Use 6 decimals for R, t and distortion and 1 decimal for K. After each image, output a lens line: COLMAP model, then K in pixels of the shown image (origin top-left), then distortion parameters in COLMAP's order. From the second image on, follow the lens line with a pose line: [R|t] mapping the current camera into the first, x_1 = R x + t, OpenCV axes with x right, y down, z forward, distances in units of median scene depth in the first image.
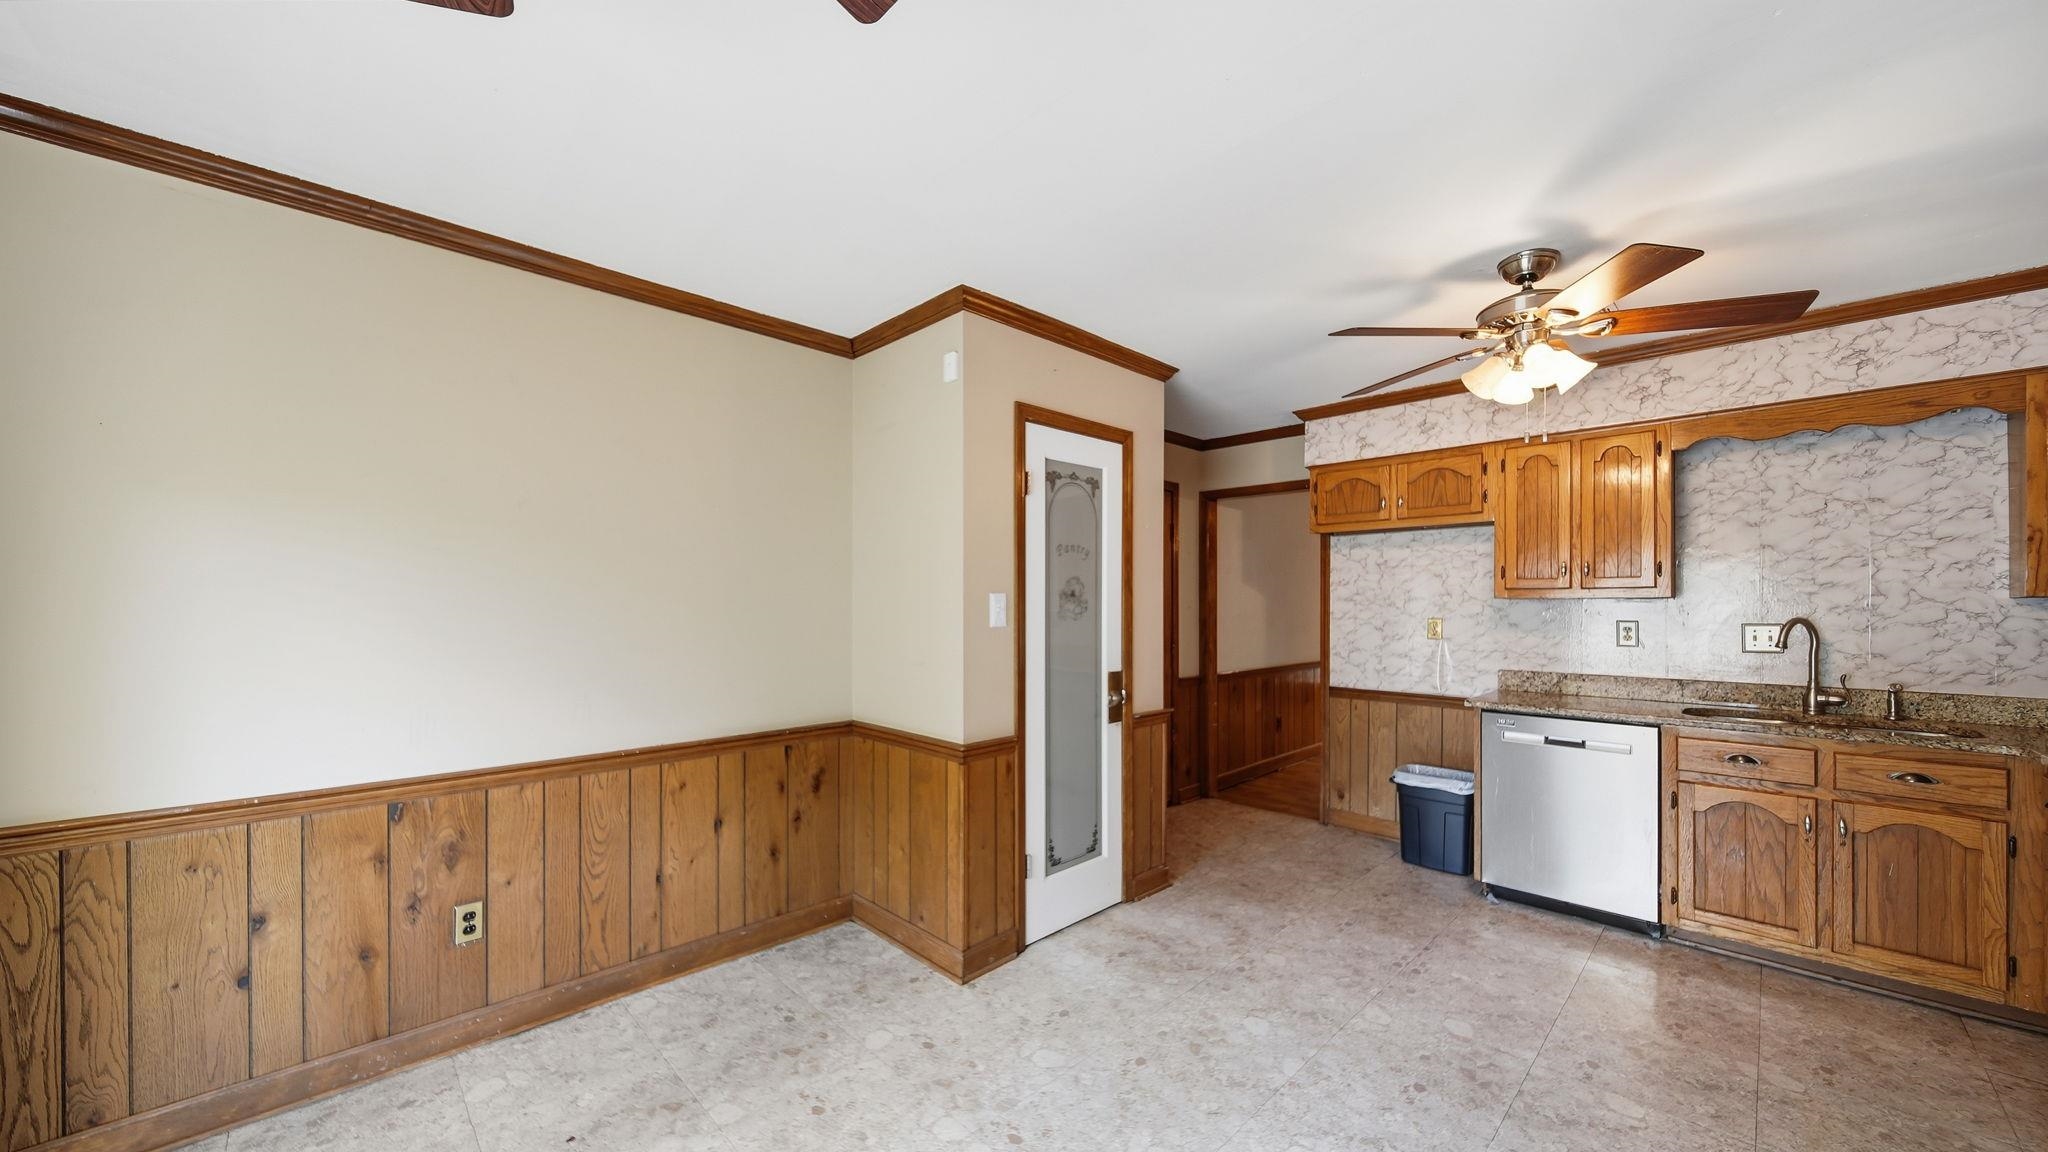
lens RADIAL K [[747.3, 0, 1008.5], [0, 747.3, 594.6], [0, 0, 1]] dist [-0.000111, -0.001180]
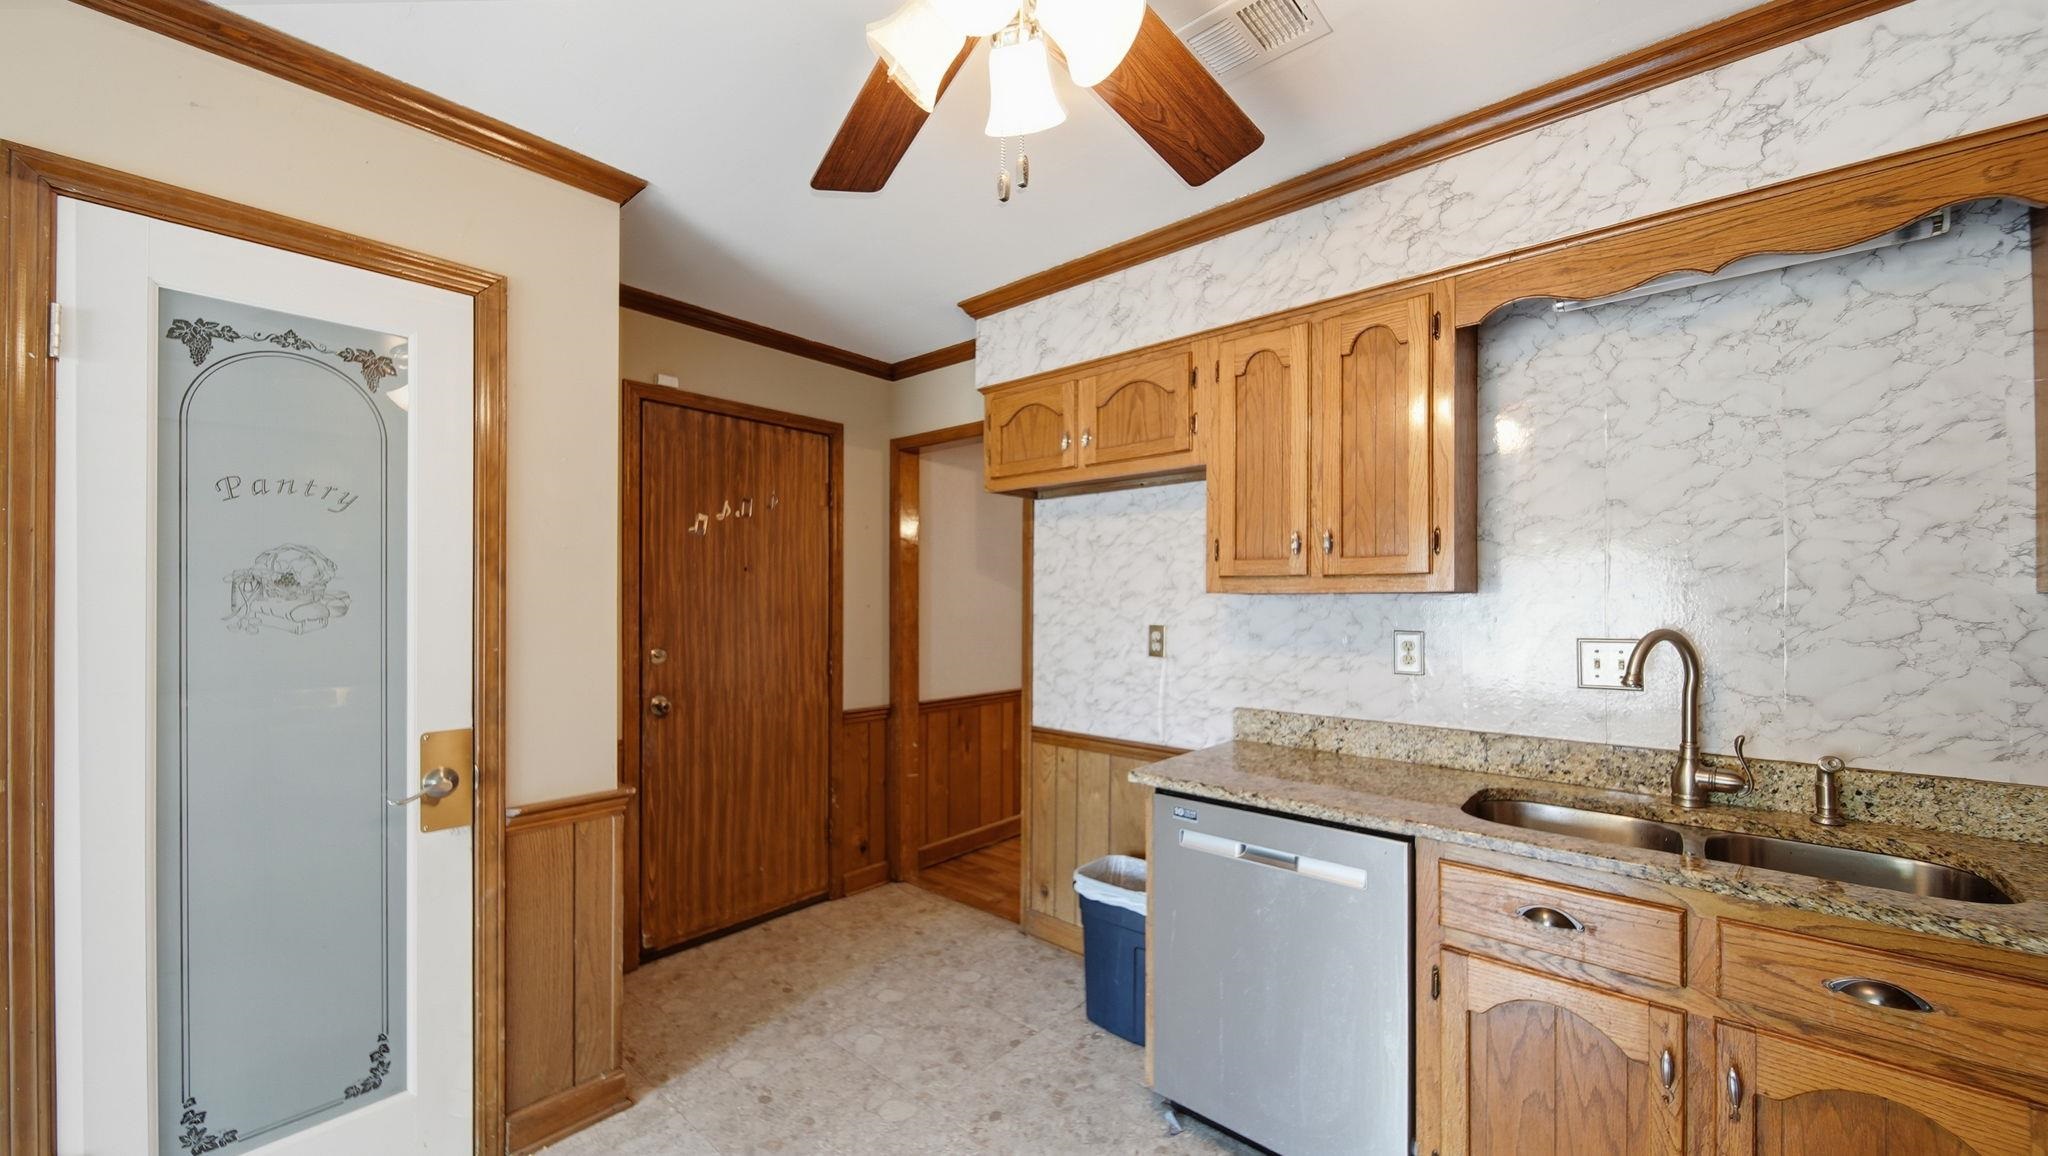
lens RADIAL K [[747.3, 0, 1039.1], [0, 747.3, 589.8], [0, 0, 1]] dist [-0.000111, -0.001180]
pose [[0.996845, 0.003404, 0.079305, 0.528690], [-0.003092, 0.999987, -0.004058, 0.005520], [-0.079318, 0.003800, 0.996842, 0.464278]]
